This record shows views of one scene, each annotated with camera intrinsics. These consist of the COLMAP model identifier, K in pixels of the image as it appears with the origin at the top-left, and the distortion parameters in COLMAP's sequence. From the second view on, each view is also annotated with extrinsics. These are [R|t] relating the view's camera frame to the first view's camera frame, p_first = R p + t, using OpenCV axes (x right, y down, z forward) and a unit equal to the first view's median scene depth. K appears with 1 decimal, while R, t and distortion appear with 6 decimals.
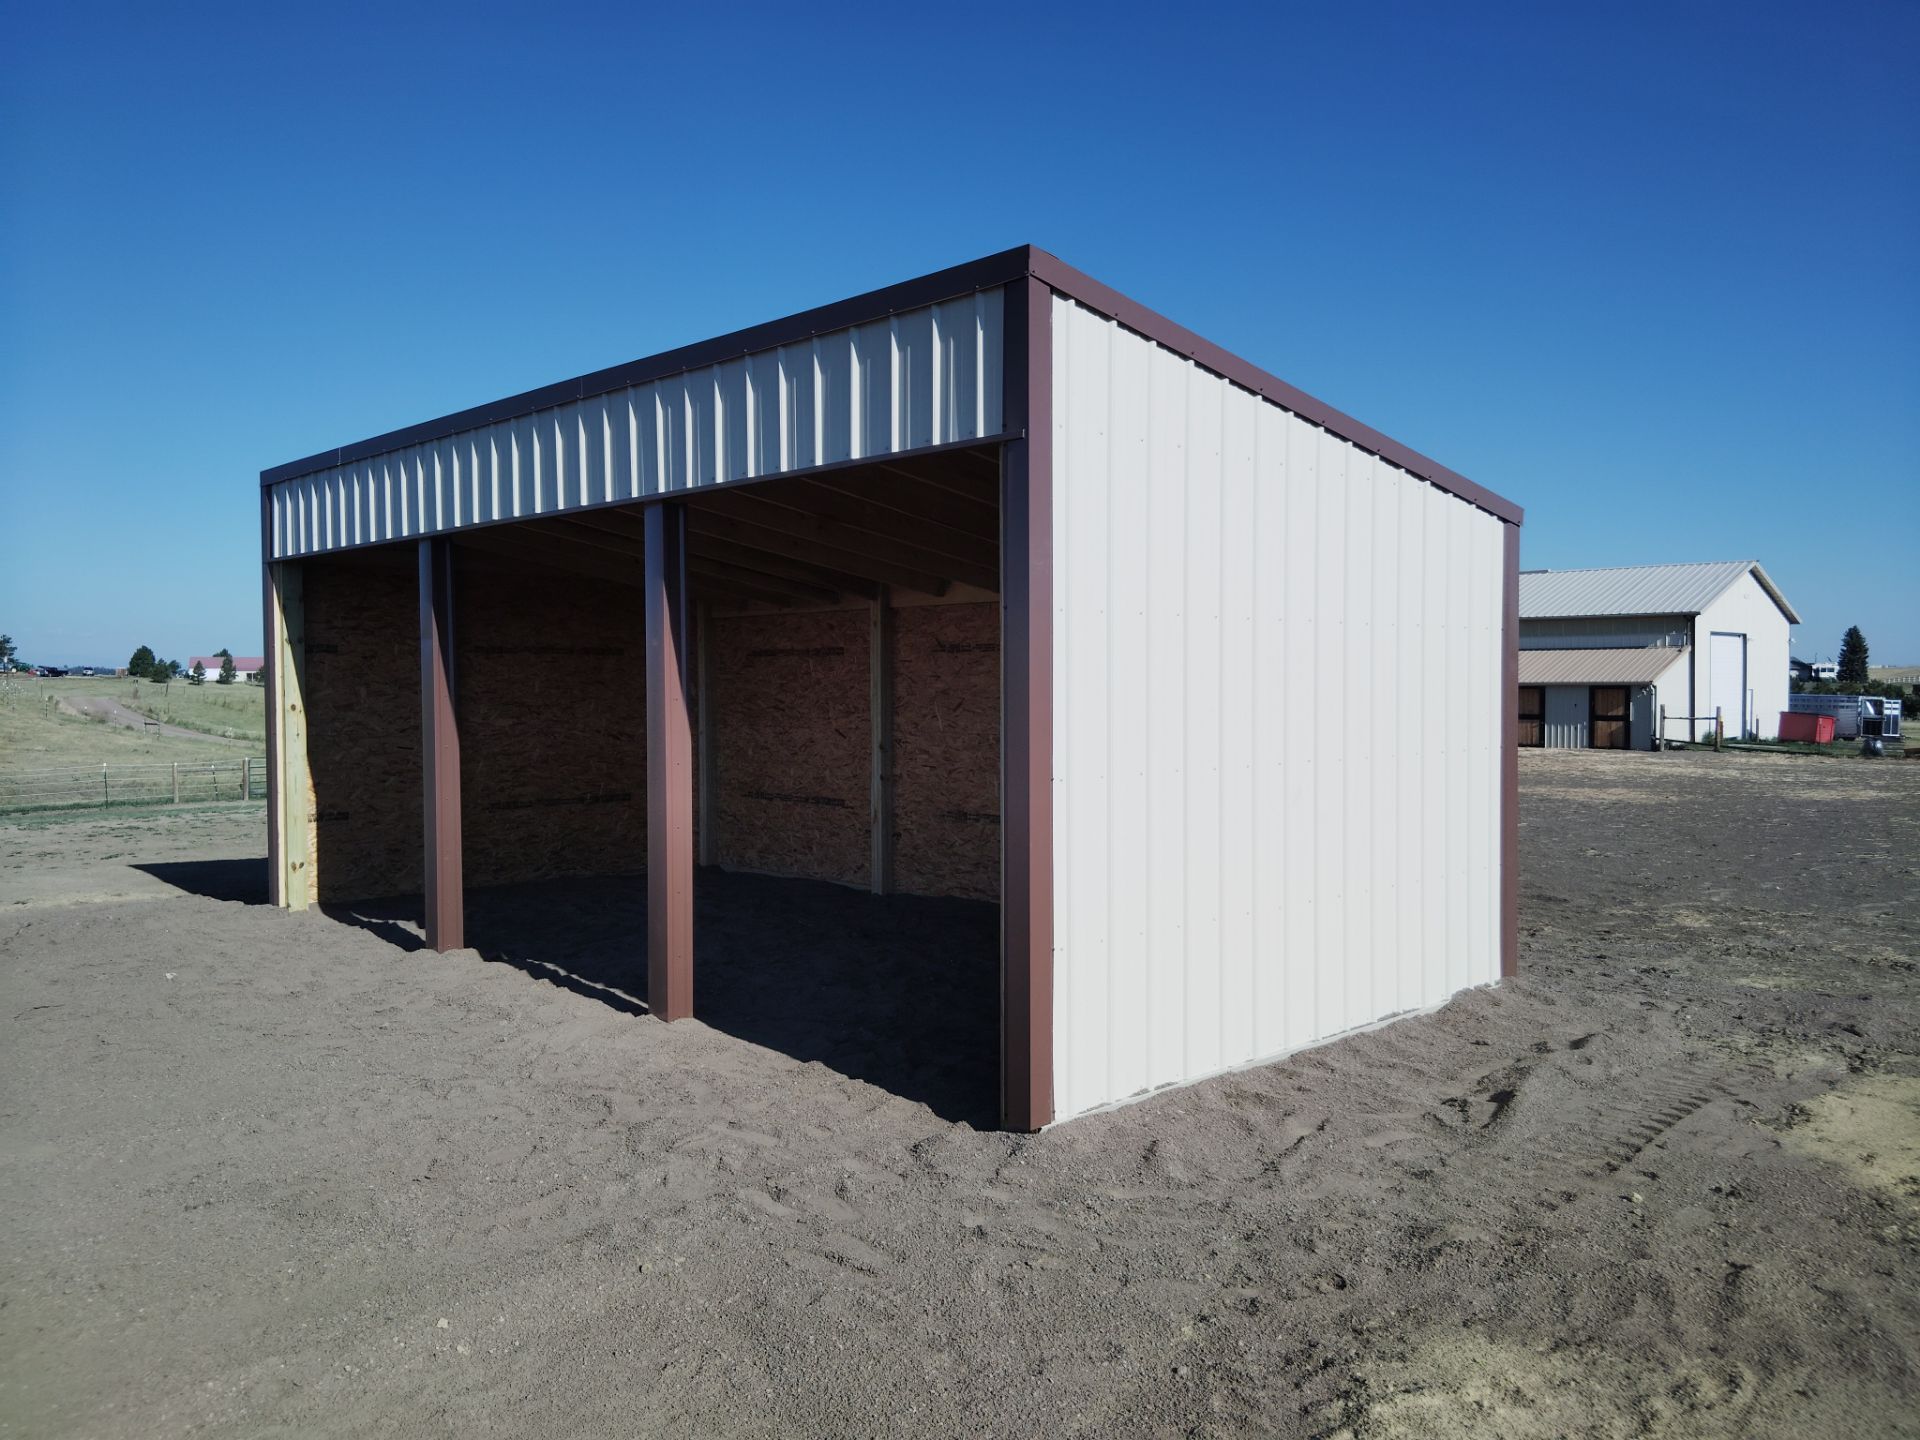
lens RADIAL K [[1430.4, 0, 972.4], [0, 1430.4, 732.4], [0, 0, 1]] dist [0.119756, -0.193080]
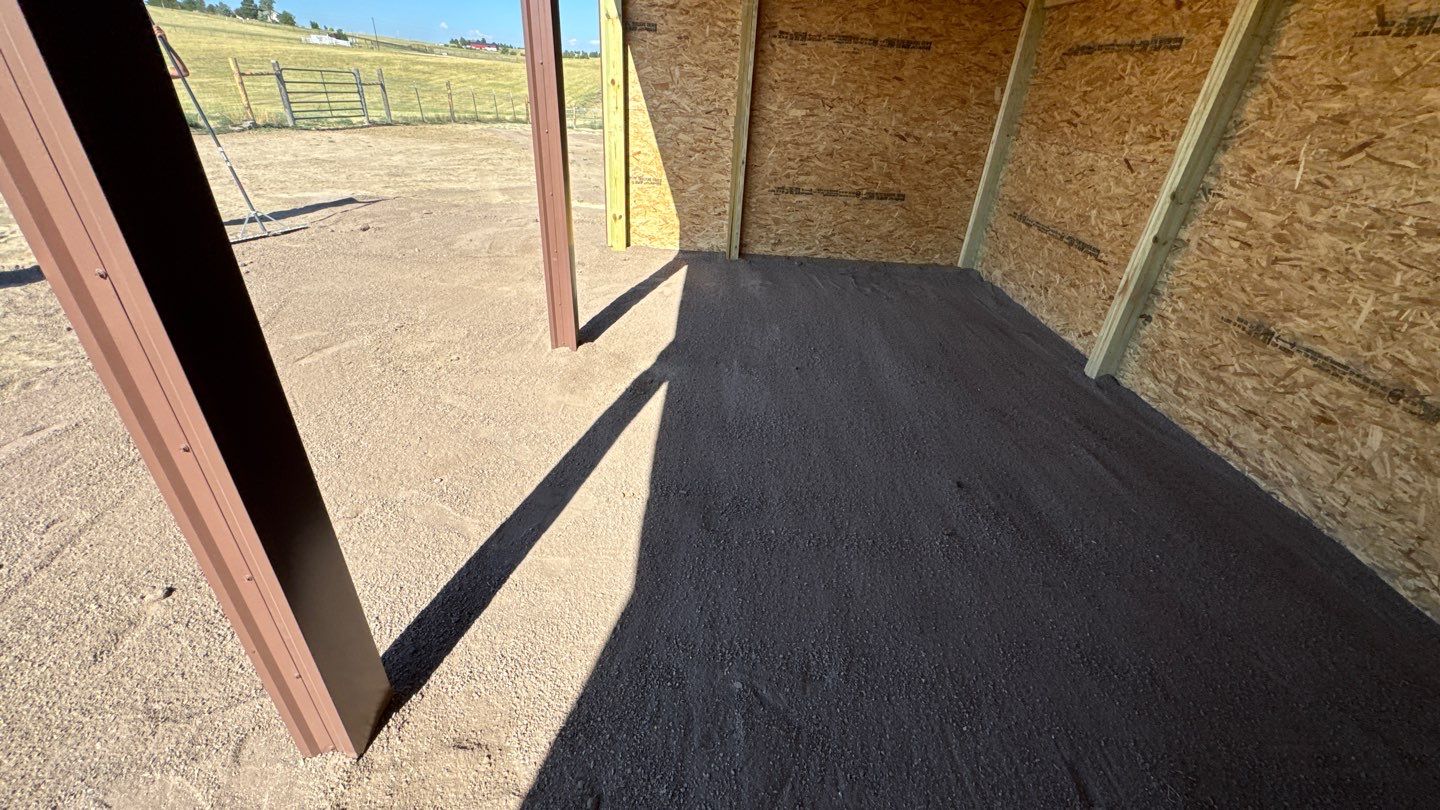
lens RADIAL K [[569.5, 0, 723.4], [0, 569.5, 405.5], [0, 0, 1]] dist [0.000899, -0.000172]
pose [[0.715300, 0.387994, -0.581211, -0.017231], [-0.087909, 0.875059, 0.475966, -0.013175], [0.693266, -0.289365, 0.660038, 0.587356]]
